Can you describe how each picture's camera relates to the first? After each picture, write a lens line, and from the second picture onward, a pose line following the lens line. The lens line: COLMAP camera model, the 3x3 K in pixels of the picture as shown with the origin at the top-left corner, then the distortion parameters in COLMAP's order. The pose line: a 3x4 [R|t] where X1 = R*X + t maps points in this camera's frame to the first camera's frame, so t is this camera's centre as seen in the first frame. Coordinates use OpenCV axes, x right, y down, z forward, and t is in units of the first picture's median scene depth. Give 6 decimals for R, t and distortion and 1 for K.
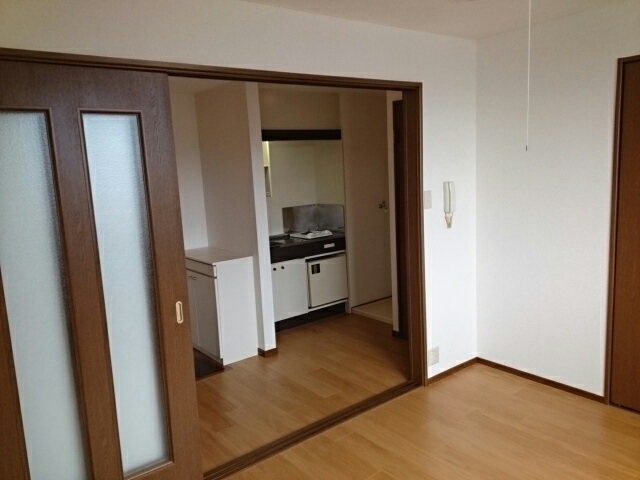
lens RADIAL K [[504.3, 0, 320.0], [0, 504.3, 240.0], [0, 0, 1]] dist [0.139129, -0.166826]
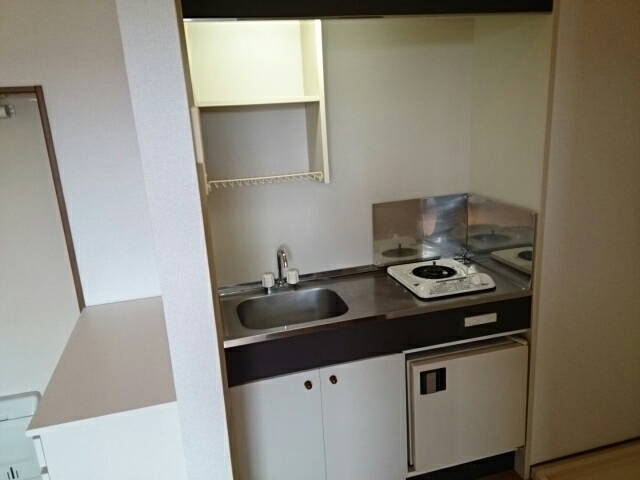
lens RADIAL K [[504.3, 0, 320.0], [0, 504.3, 240.0], [0, 0, 1]] dist [0.139129, -0.166826]
pose [[0.923463, 0.110104, -0.367551, 0.042271], [-0.056913, 0.986652, 0.152572, -0.099372], [0.379444, -0.119976, 0.917403, 0.632466]]
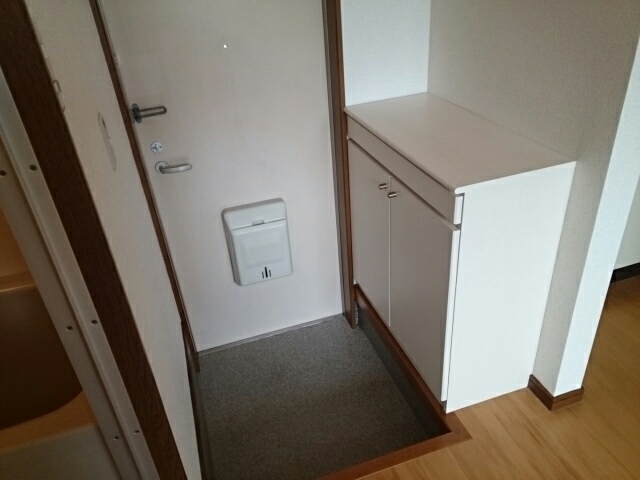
lens RADIAL K [[504.3, 0, 320.0], [0, 504.3, 240.0], [0, 0, 1]] dist [0.139129, -0.166826]
pose [[0.943568, 0.161394, -0.289189, -0.154558], [-0.031888, 0.913433, 0.405738, -0.041761], [0.329639, -0.373620, 0.867033, 0.540411]]
